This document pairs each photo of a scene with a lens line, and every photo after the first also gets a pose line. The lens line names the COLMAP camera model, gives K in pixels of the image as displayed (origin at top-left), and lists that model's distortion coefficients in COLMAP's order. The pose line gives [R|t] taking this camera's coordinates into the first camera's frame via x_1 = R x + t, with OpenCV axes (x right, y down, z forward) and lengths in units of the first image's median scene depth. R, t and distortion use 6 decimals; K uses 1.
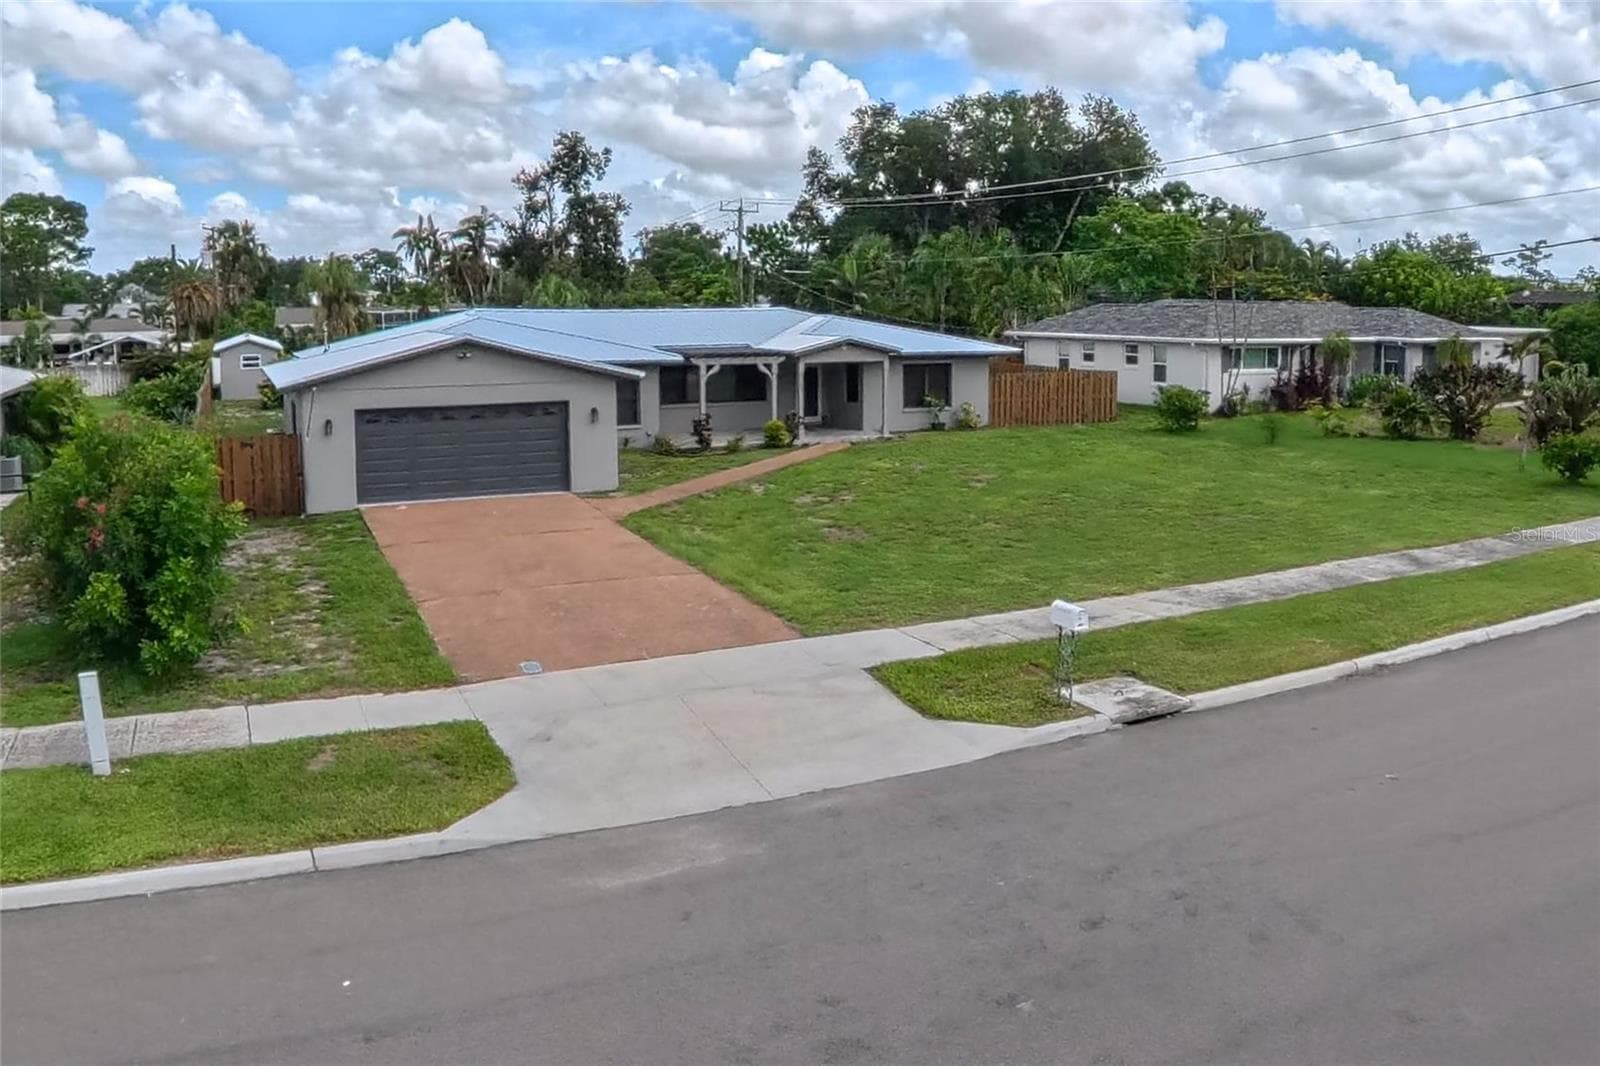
lens RADIAL K [[1781.5, 0, 800.0], [0, 1781.5, 533.0], [0, 0, 1]] dist [-0.155932, -0.028479]
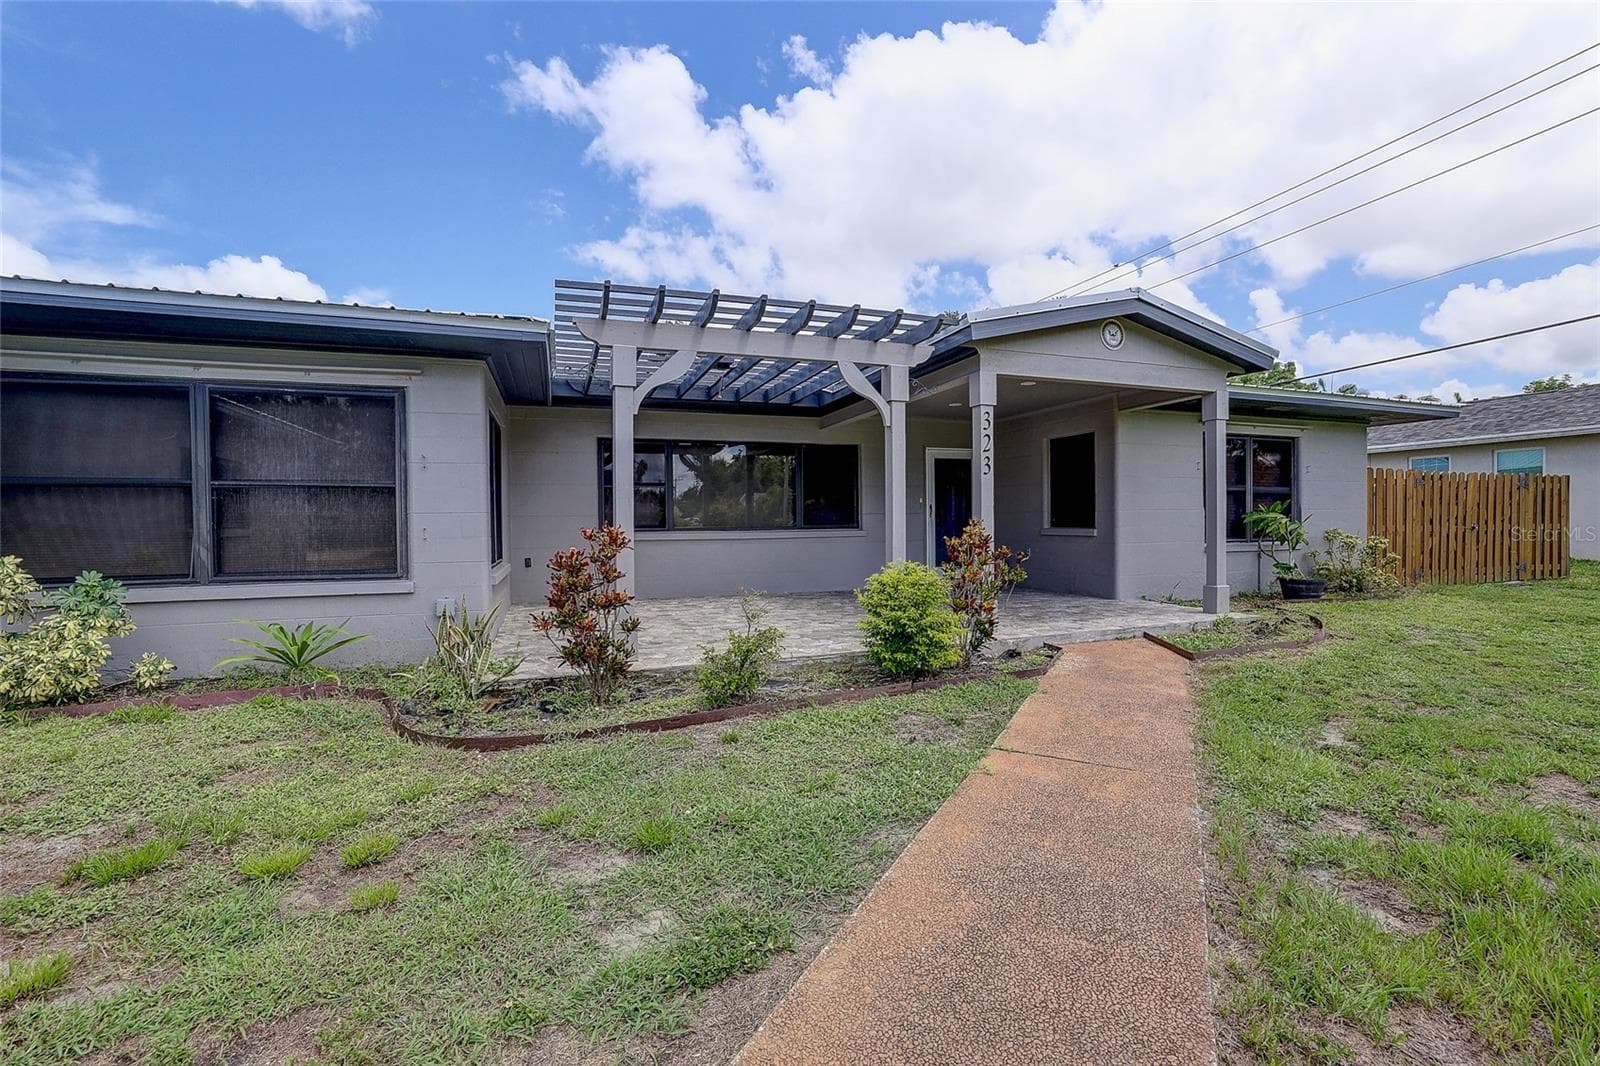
lens RADIAL K [[654.1, 0, 754.4], [0, 654.1, 532.2], [0, 0, 1]] dist [-0.024677, 0.000104]
pose [[0.990852, -0.002672, -0.134930, -0.021877], [-0.016297, 0.990119, -0.139281, -0.051827], [0.133969, 0.140205, 0.981017, 0.860301]]
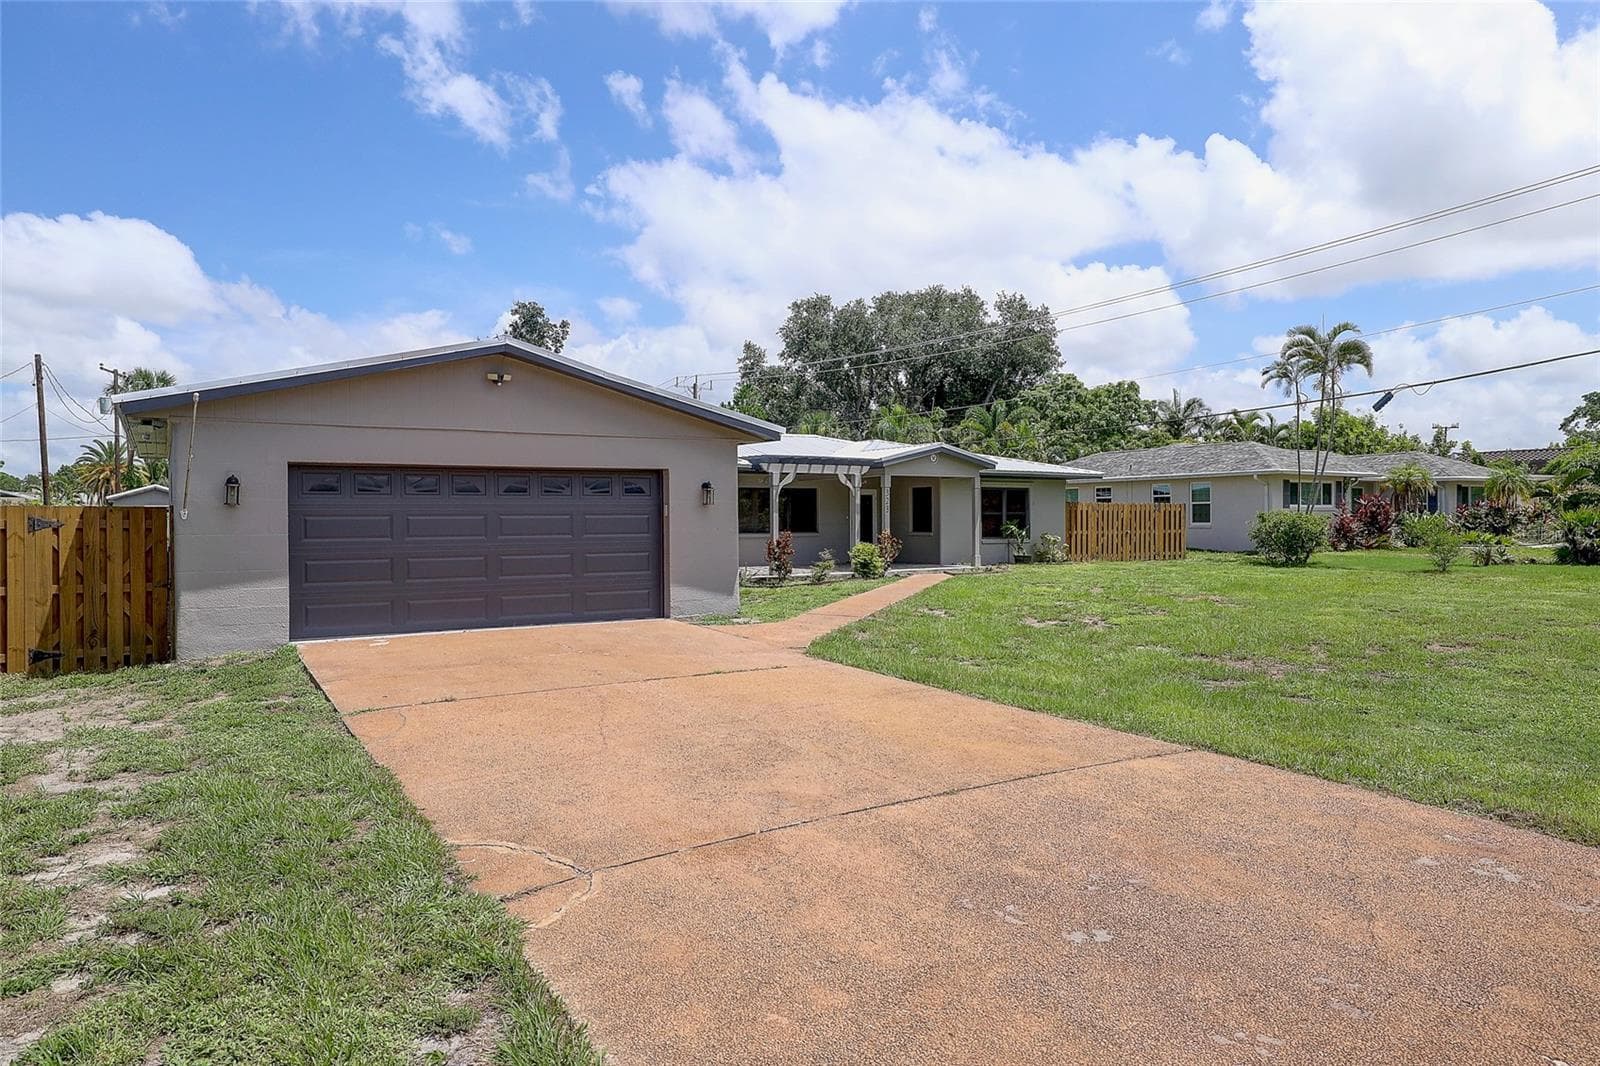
lens RADIAL K [[1181.6, 0, 781.0], [0, 1181.6, 531.6], [0, 0, 1]] dist [0.099348, 0.001672]
pose [[0.990036, -0.005063, 0.140723, -0.117325], [0.025895, 0.988857, -0.146599, 0.006227], [-0.138413, 0.148782, 0.979135, 0.470121]]
